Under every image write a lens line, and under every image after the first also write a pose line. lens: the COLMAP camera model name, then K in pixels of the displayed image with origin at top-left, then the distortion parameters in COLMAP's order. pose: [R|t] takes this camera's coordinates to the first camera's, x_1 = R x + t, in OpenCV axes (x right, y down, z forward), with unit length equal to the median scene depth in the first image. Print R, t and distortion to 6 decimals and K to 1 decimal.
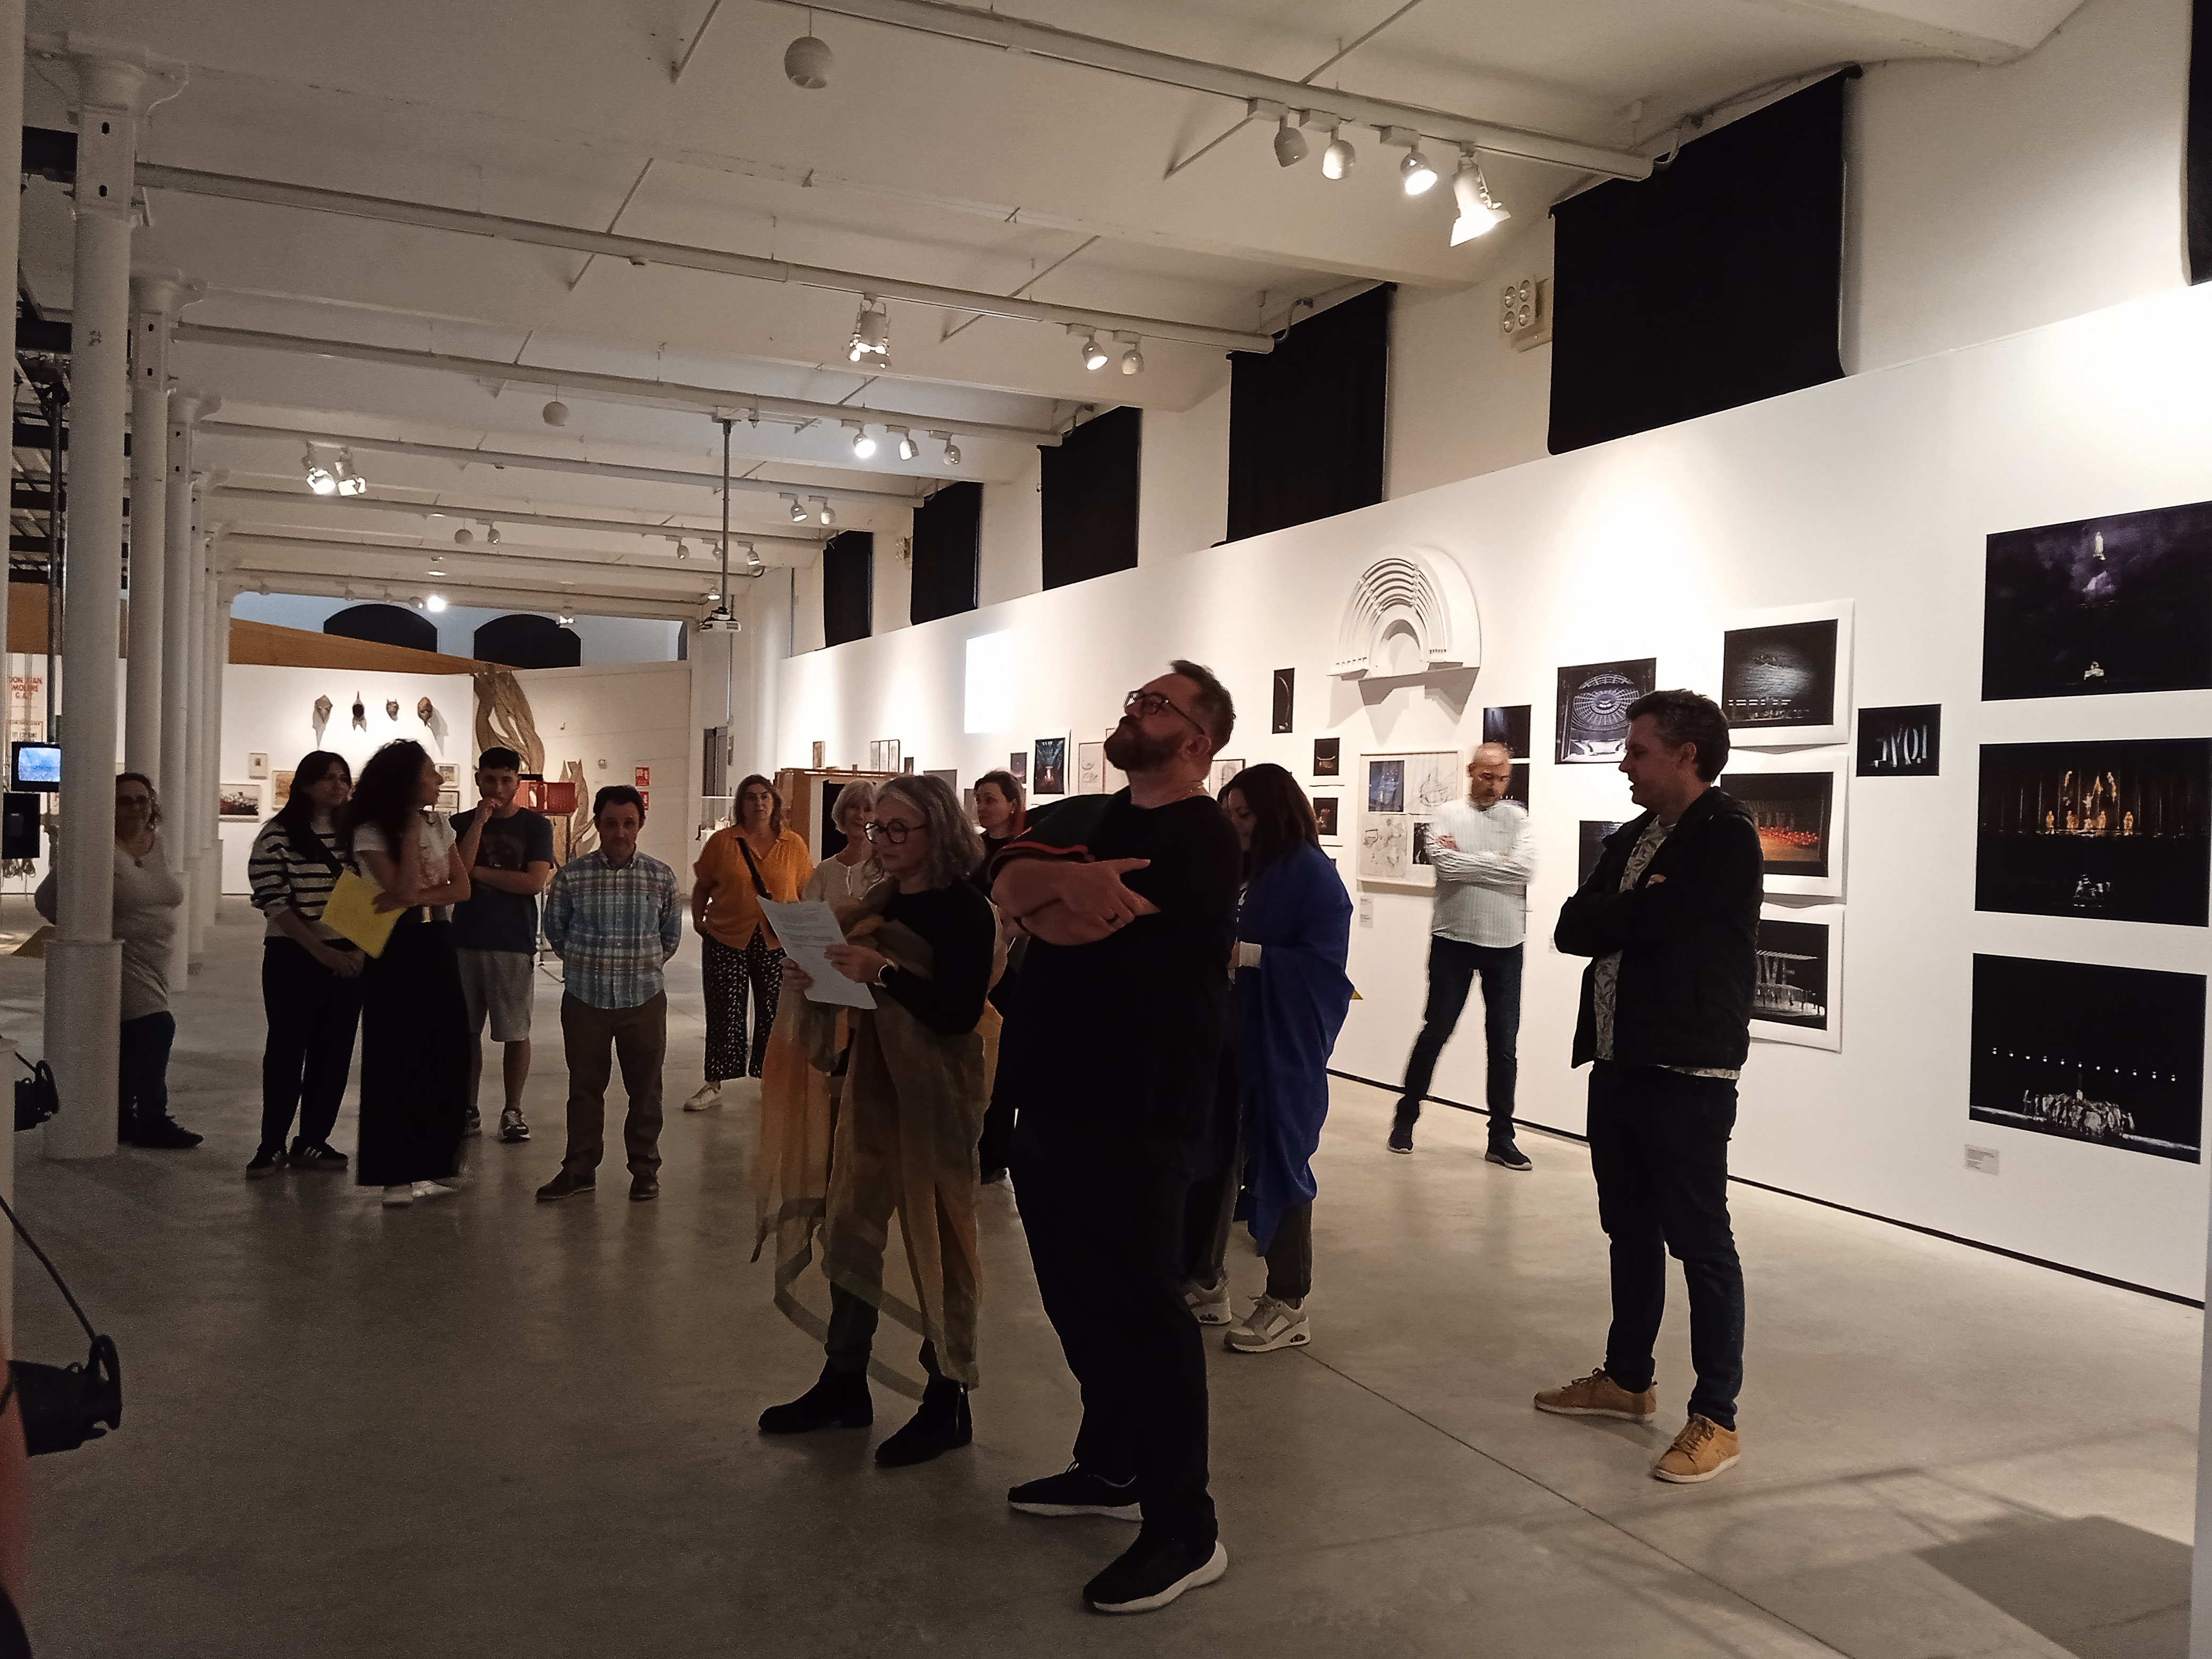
lens RADIAL K [[1820.7, 0, 1104.9], [0, 1820.7, 829.1], [0, 0, 1]] dist [0.053290, -0.027489]
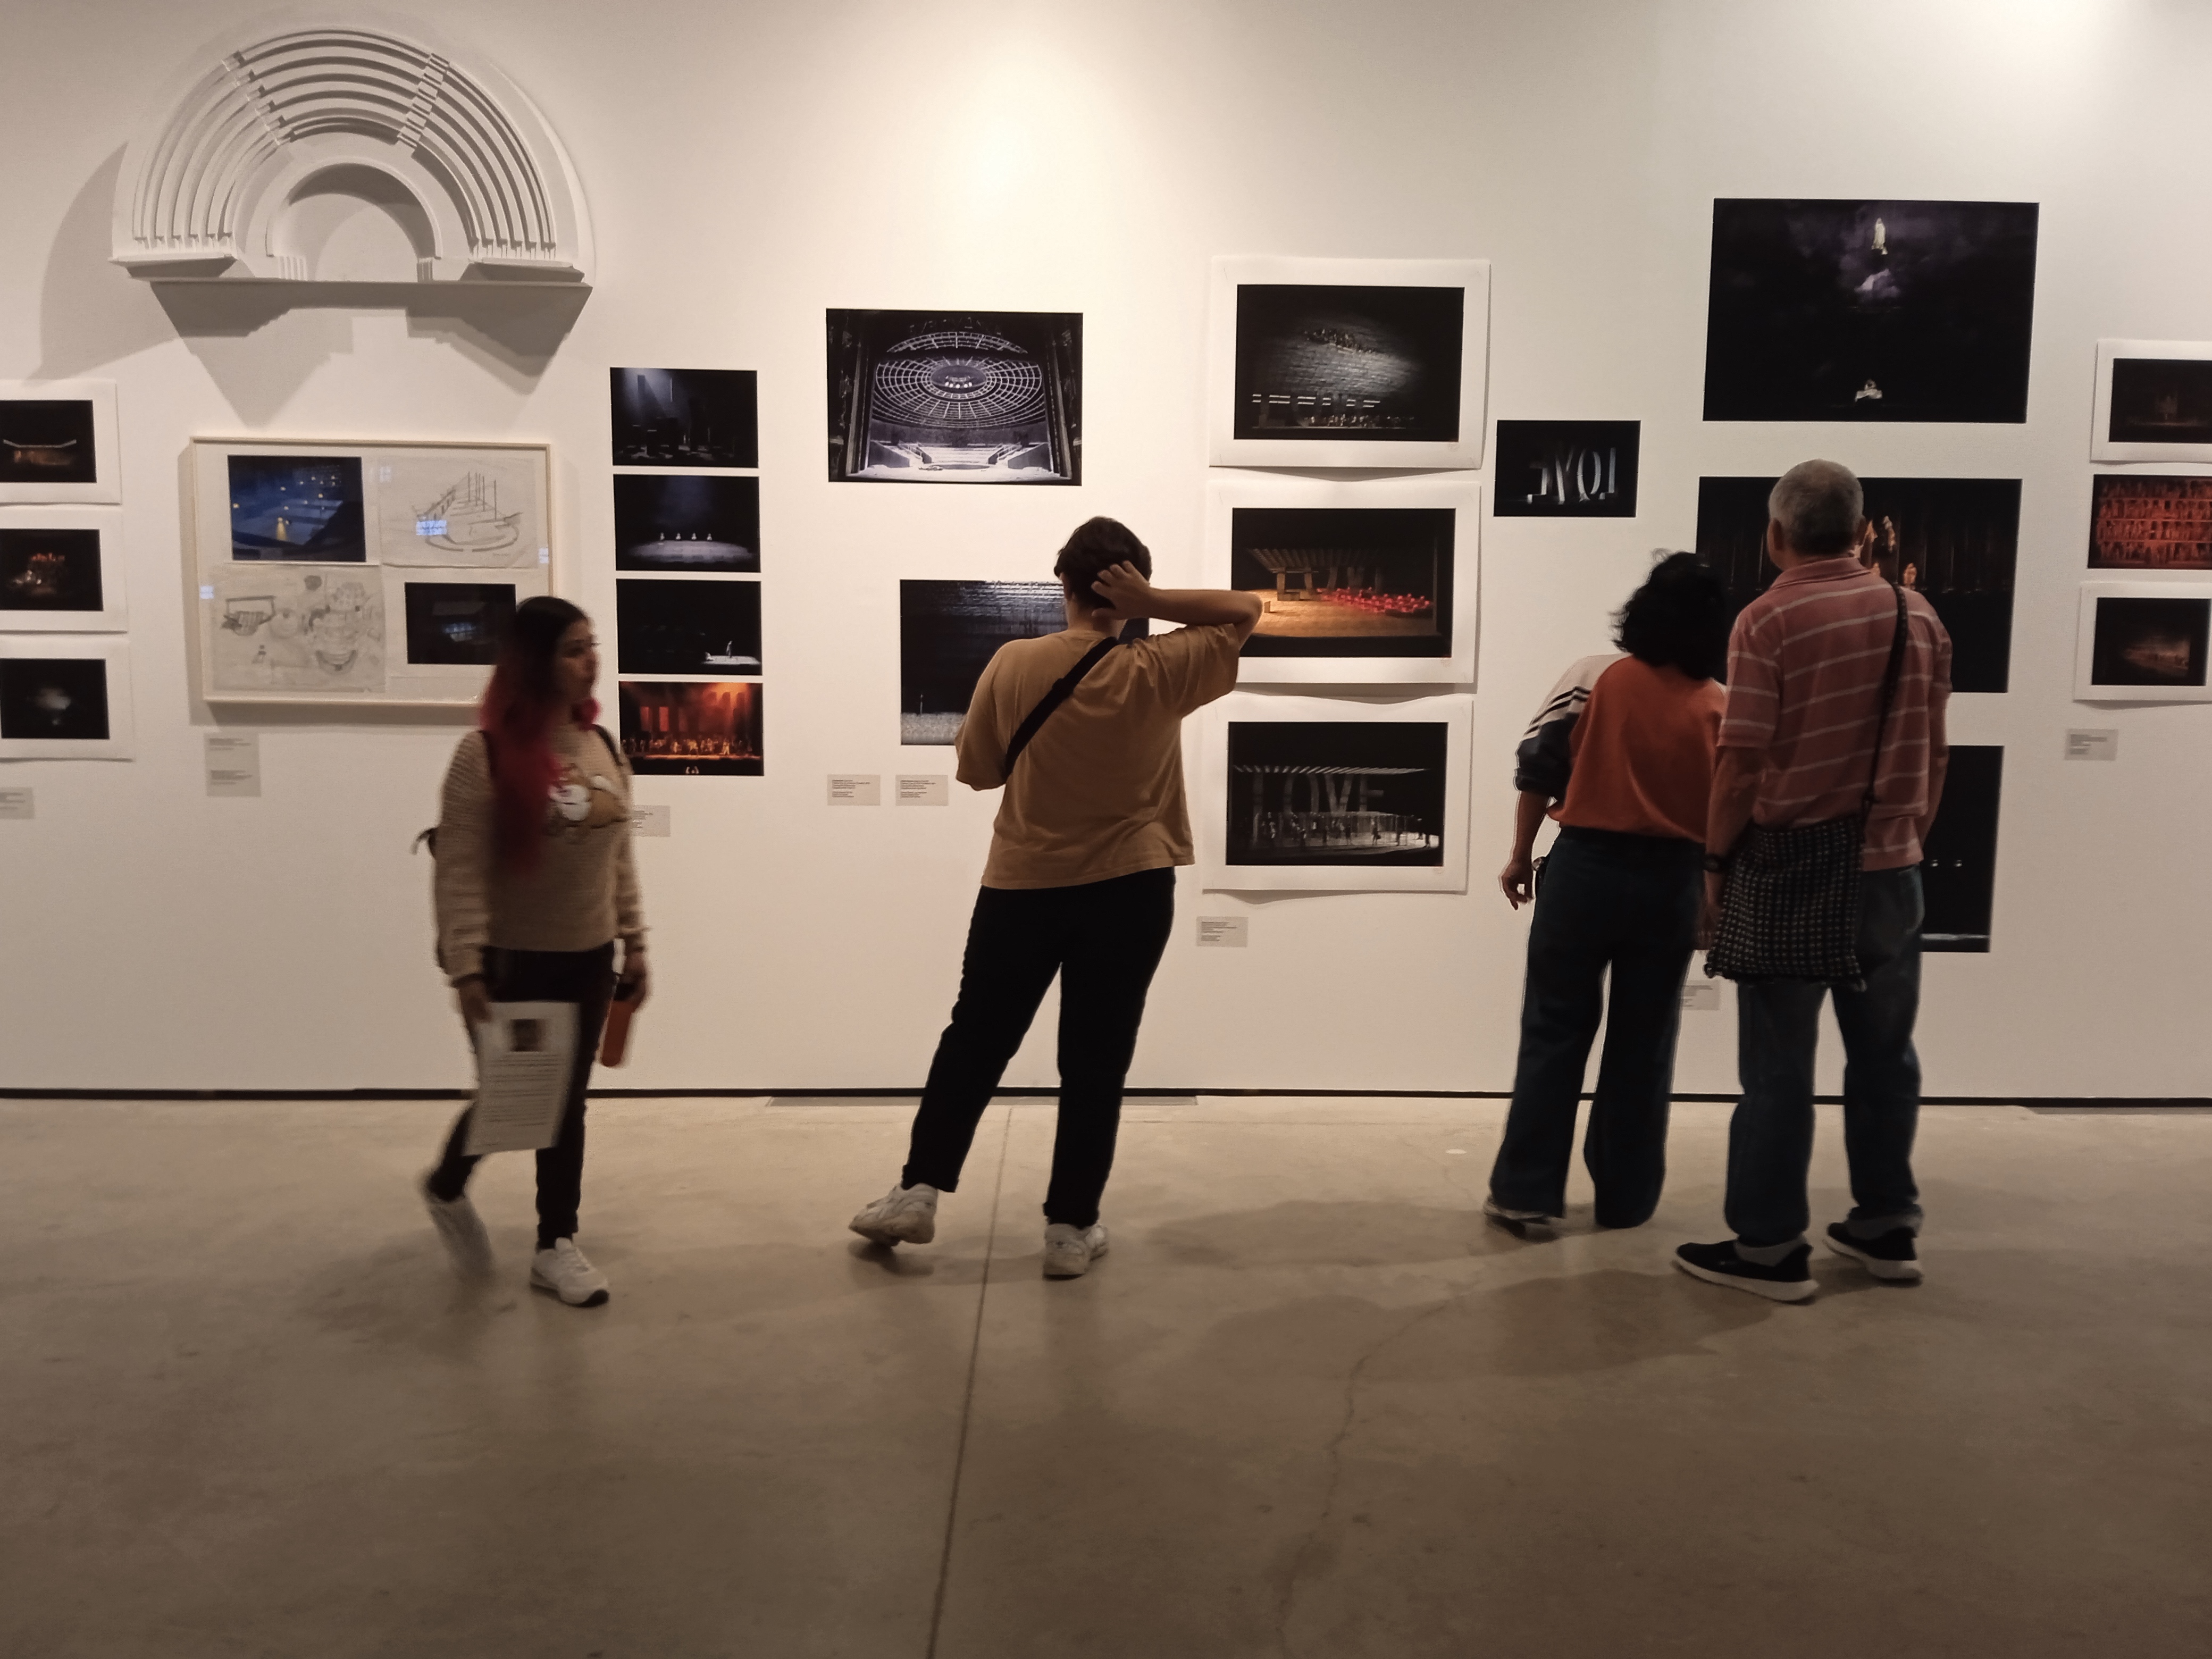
lens RADIAL K [[1820.7, 0, 1106.0], [0, 1820.7, 834.0], [0, 0, 1]] dist [0.053290, -0.027489]
pose [[0.387583, -0.125101, 0.913307, -0.316260], [0.007533, 0.991145, 0.132567, -0.000817], [-0.921804, -0.044500, 0.385094, 0.827115]]
